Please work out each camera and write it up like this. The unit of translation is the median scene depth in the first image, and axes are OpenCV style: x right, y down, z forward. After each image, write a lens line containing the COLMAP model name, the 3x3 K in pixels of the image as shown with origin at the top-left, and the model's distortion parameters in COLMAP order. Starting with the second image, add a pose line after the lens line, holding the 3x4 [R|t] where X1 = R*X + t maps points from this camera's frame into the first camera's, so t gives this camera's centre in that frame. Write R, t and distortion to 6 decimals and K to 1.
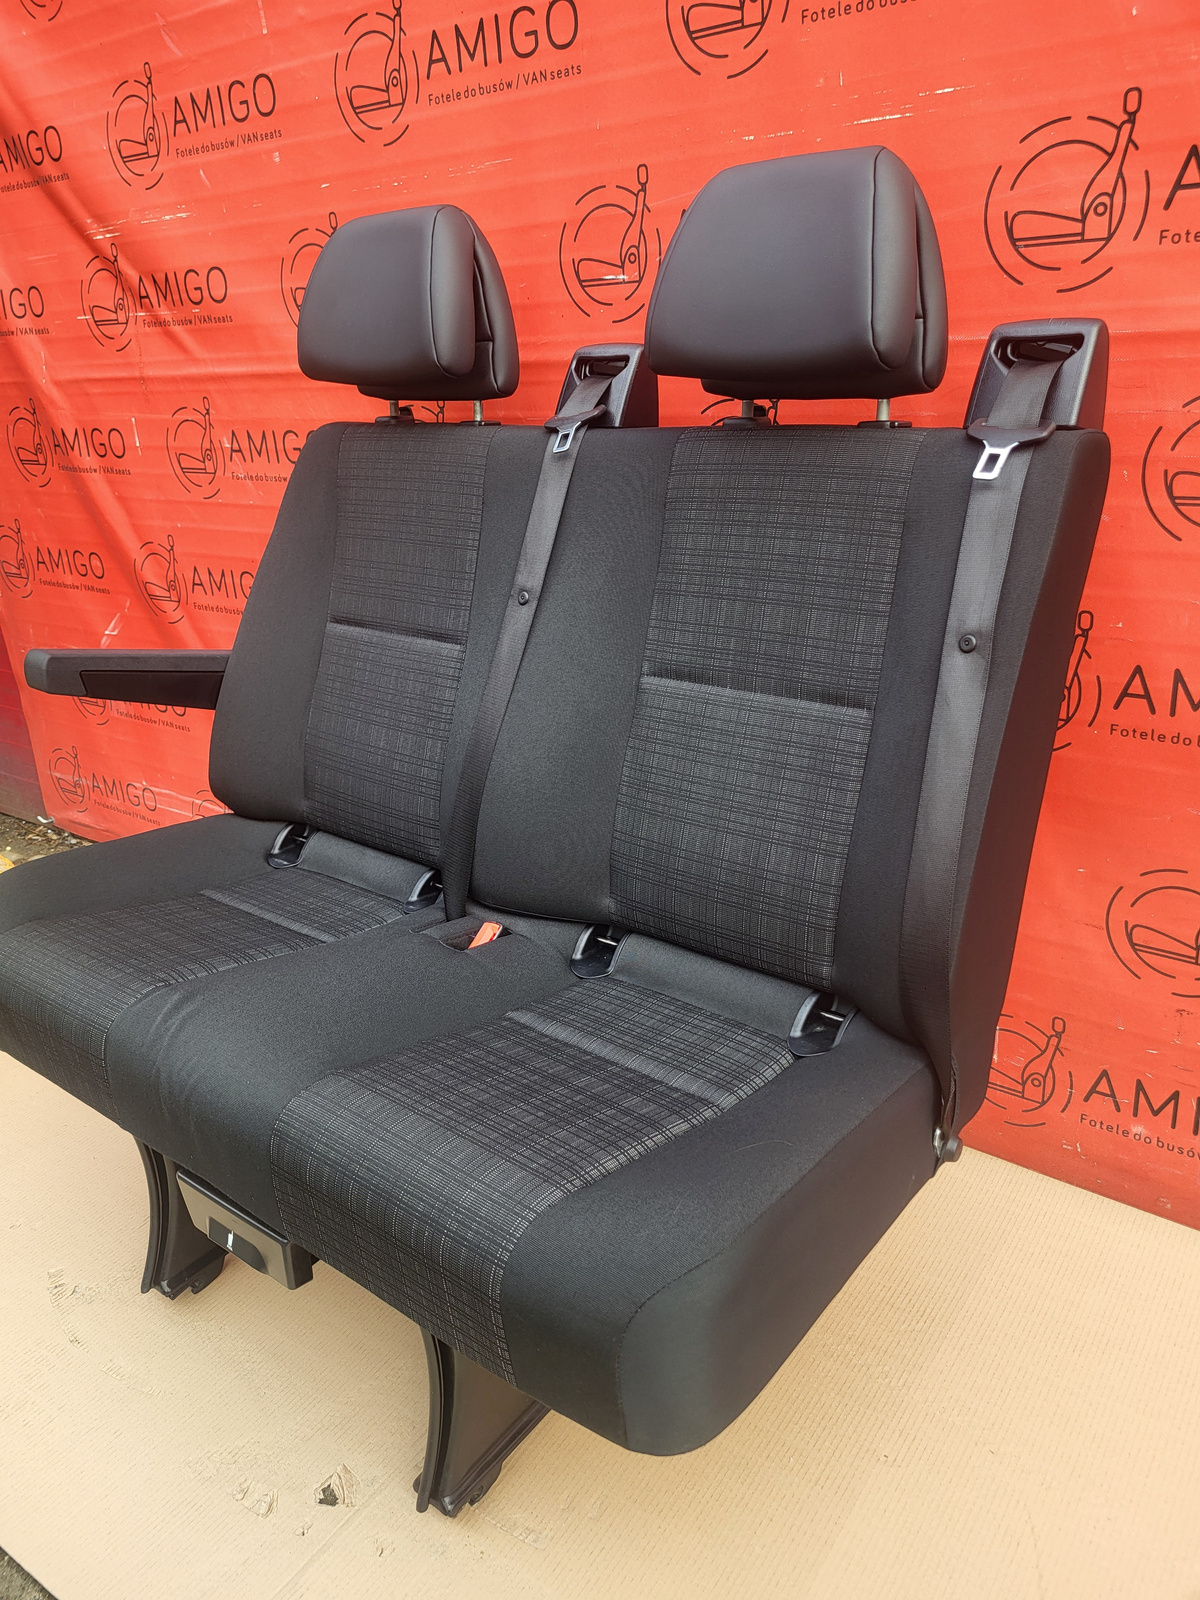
lens RADIAL K [[1218.6, 0, 592.6], [0, 1218.6, 770.0], [0, 0, 1]] dist [0.055214, -0.058633]
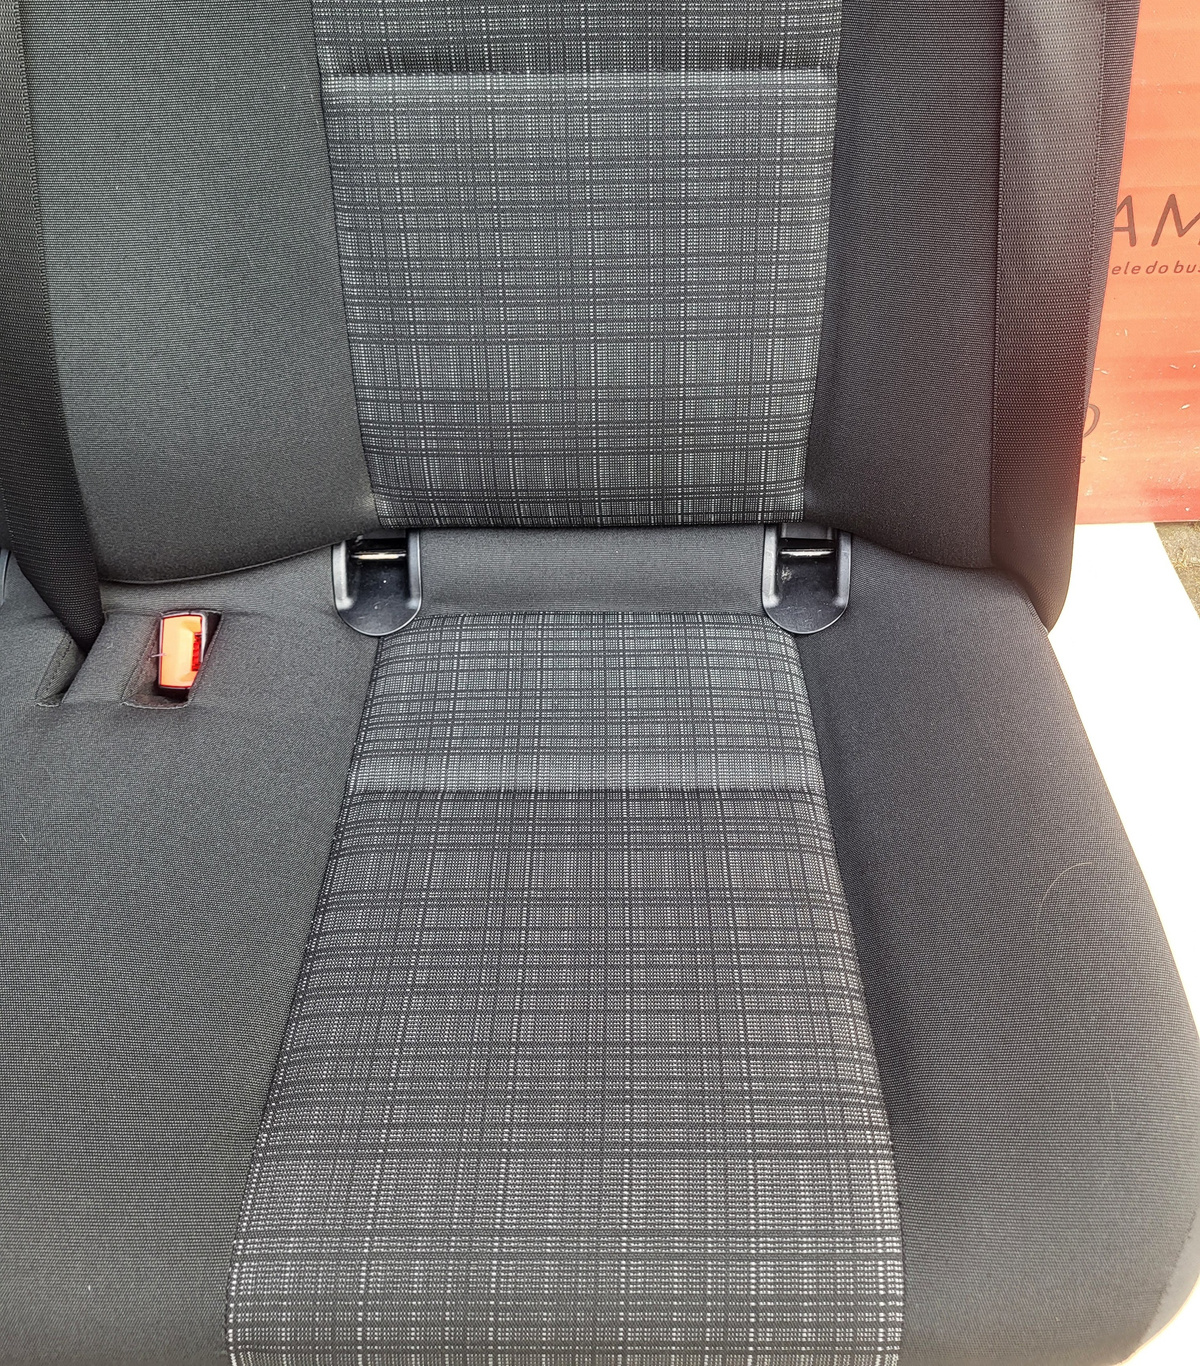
lens RADIAL K [[1231.1, 0, 607.3], [0, 1231.1, 566.0], [0, 0, 1]] dist [0.011690, 0.007875]
pose [[0.774652, -0.436527, 0.457557, -0.183076], [0.184900, 0.848267, 0.496240, -0.135781], [-0.604753, -0.299811, 0.737826, 0.504998]]
